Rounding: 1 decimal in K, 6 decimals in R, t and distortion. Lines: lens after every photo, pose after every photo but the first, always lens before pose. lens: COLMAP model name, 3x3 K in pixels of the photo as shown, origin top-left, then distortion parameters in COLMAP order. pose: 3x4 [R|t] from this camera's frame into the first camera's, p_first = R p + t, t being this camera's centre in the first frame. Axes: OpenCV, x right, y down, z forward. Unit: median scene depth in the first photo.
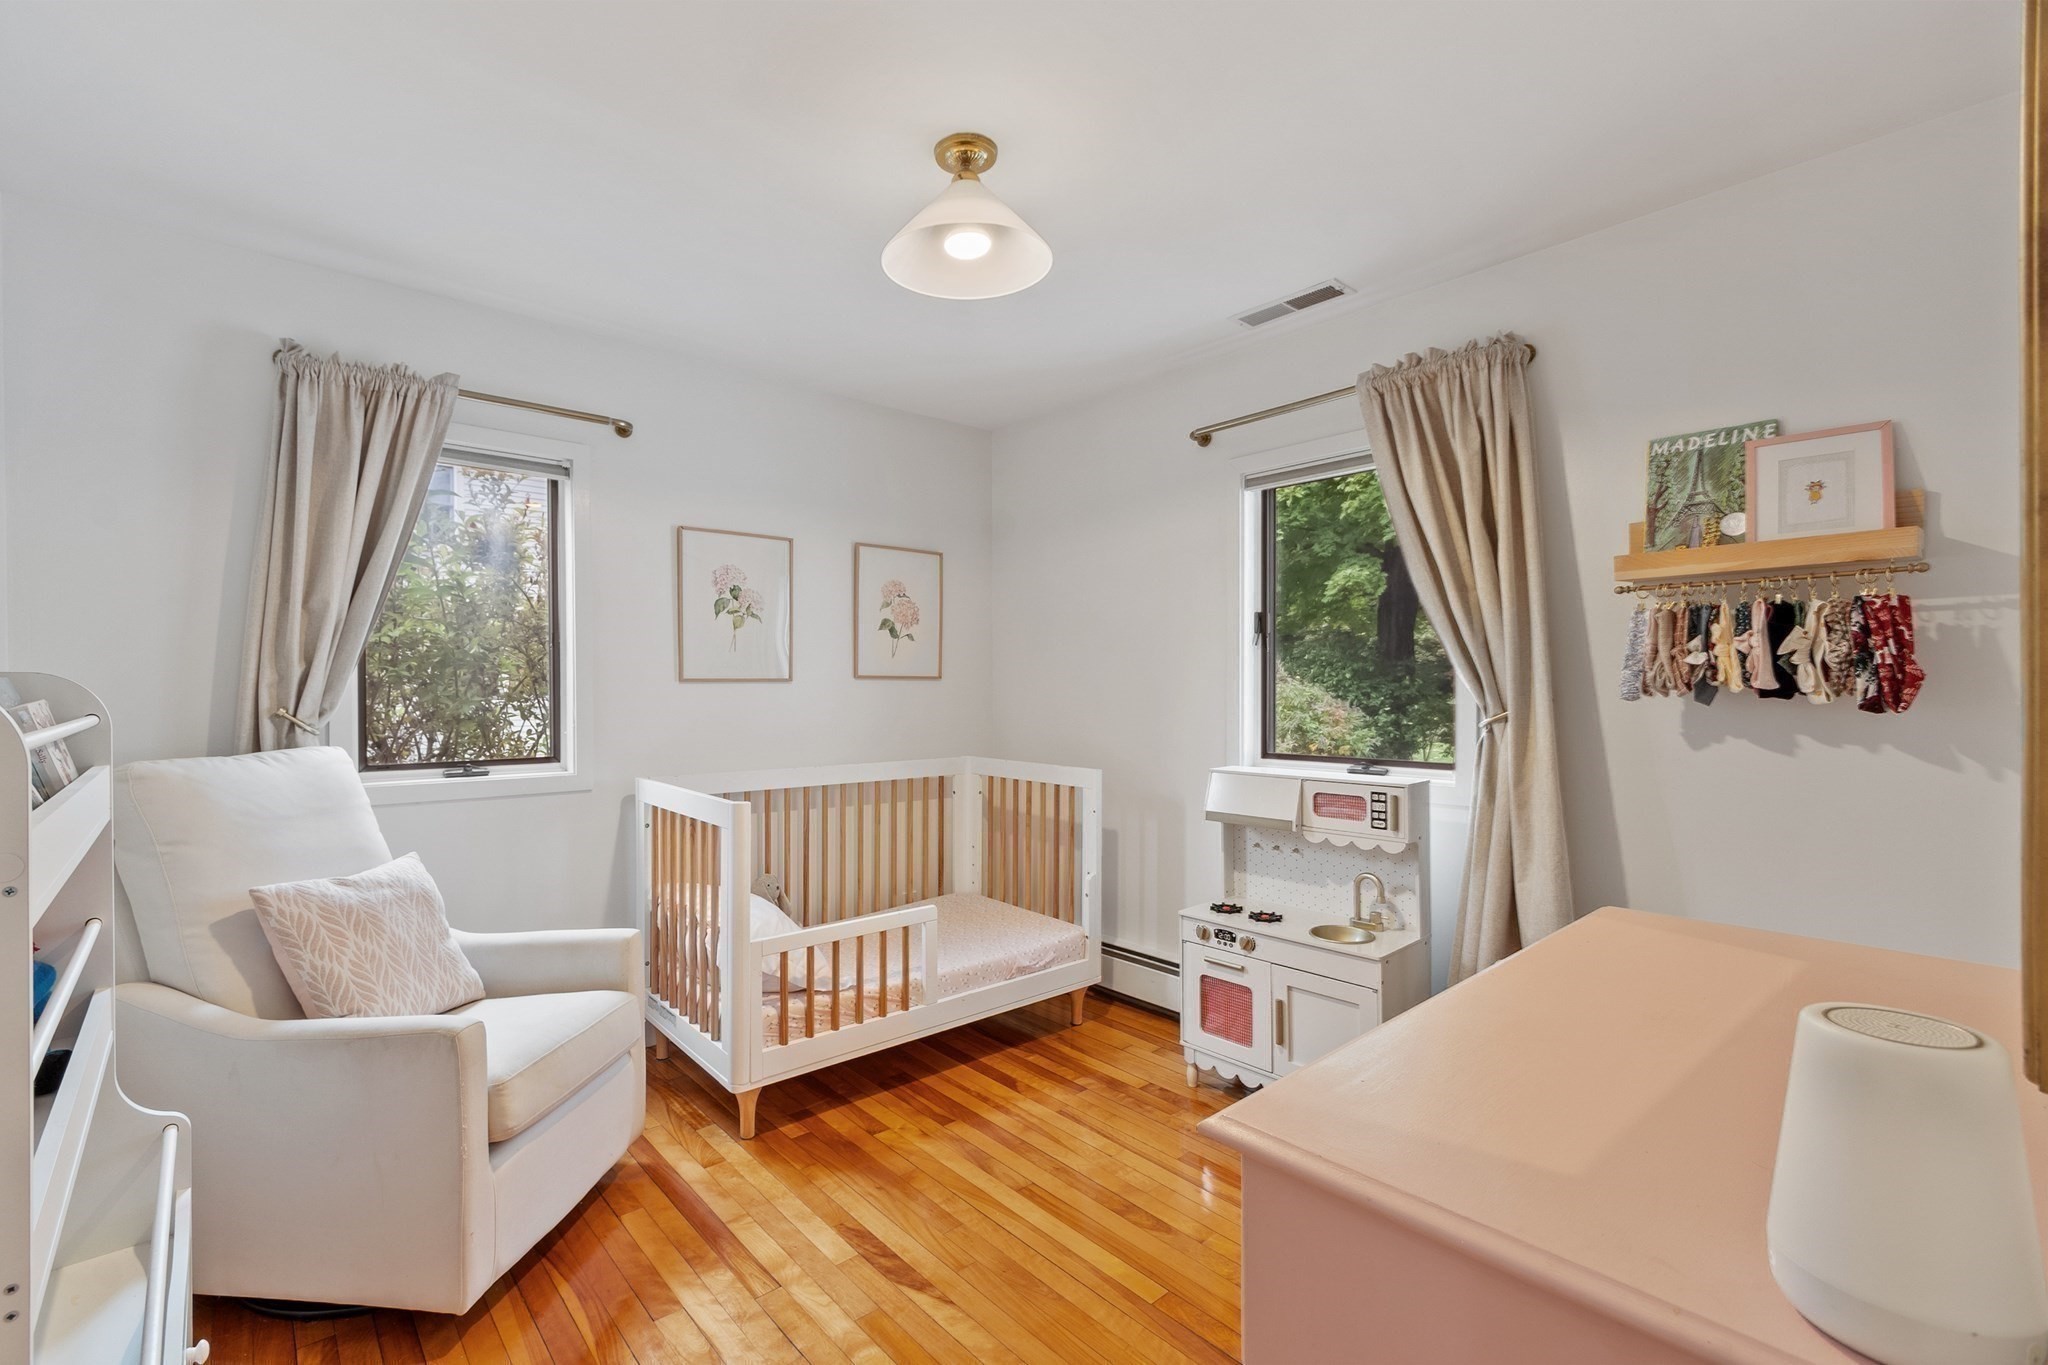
lens RADIAL K [[907.5, 0, 974.6], [0, 907.5, 691.9], [0, 0, 1]] dist [0.002762, 0.000024]
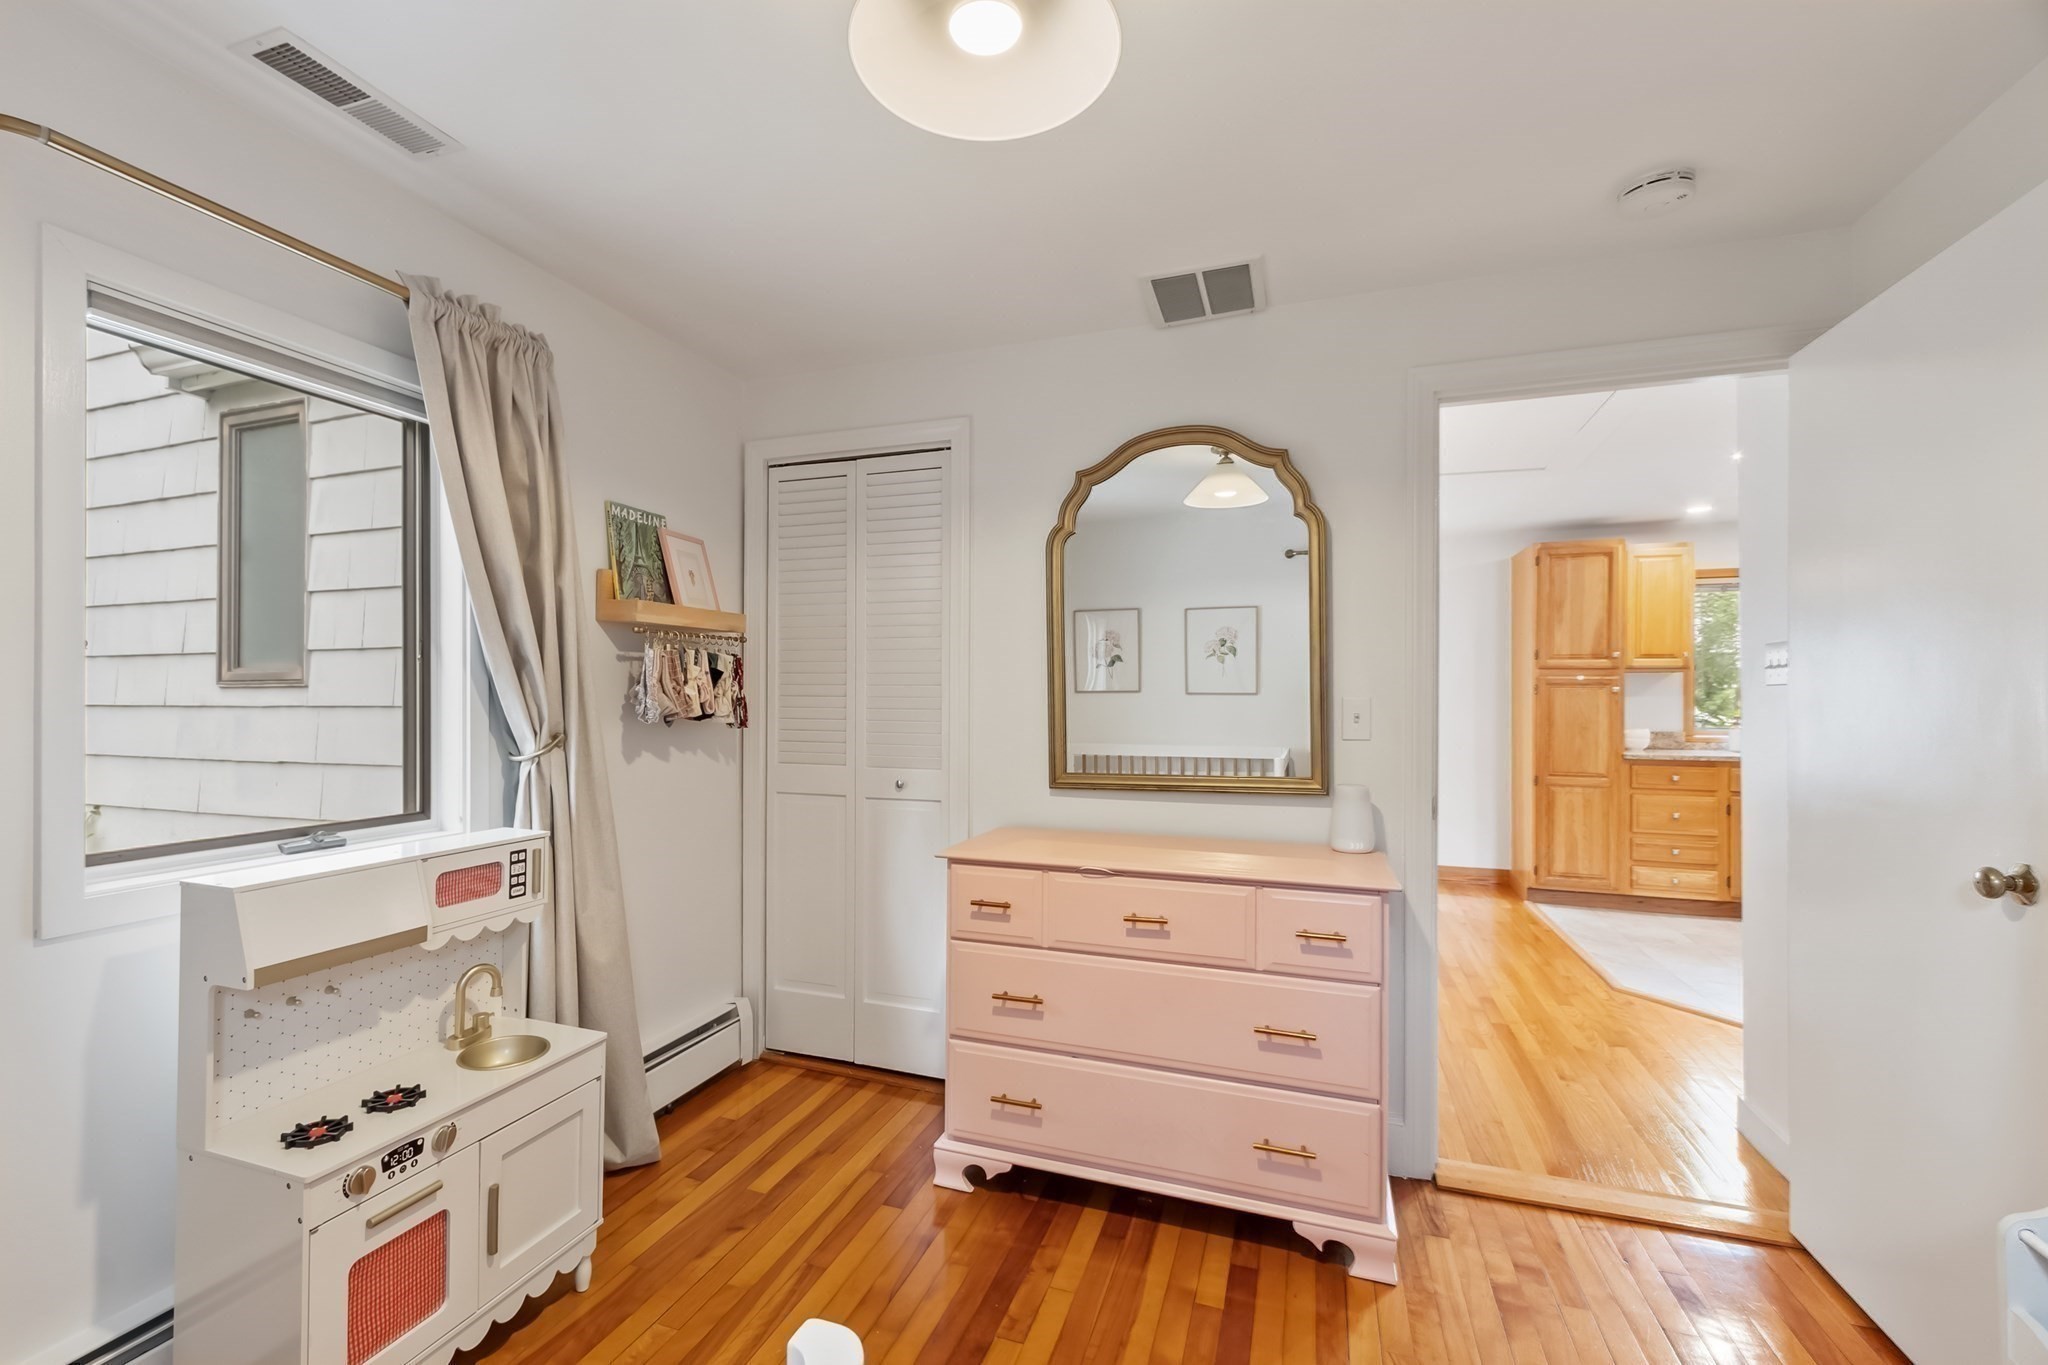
lens RADIAL K [[907.5, 0, 974.6], [0, 907.5, 691.9], [0, 0, 1]] dist [0.002762, 0.000024]
pose [[-0.503528, 0.011275, 0.863905, -0.432767], [0.004256, 0.999935, -0.010570, -0.016591], [-0.863968, -0.001645, -0.503544, 1.050177]]
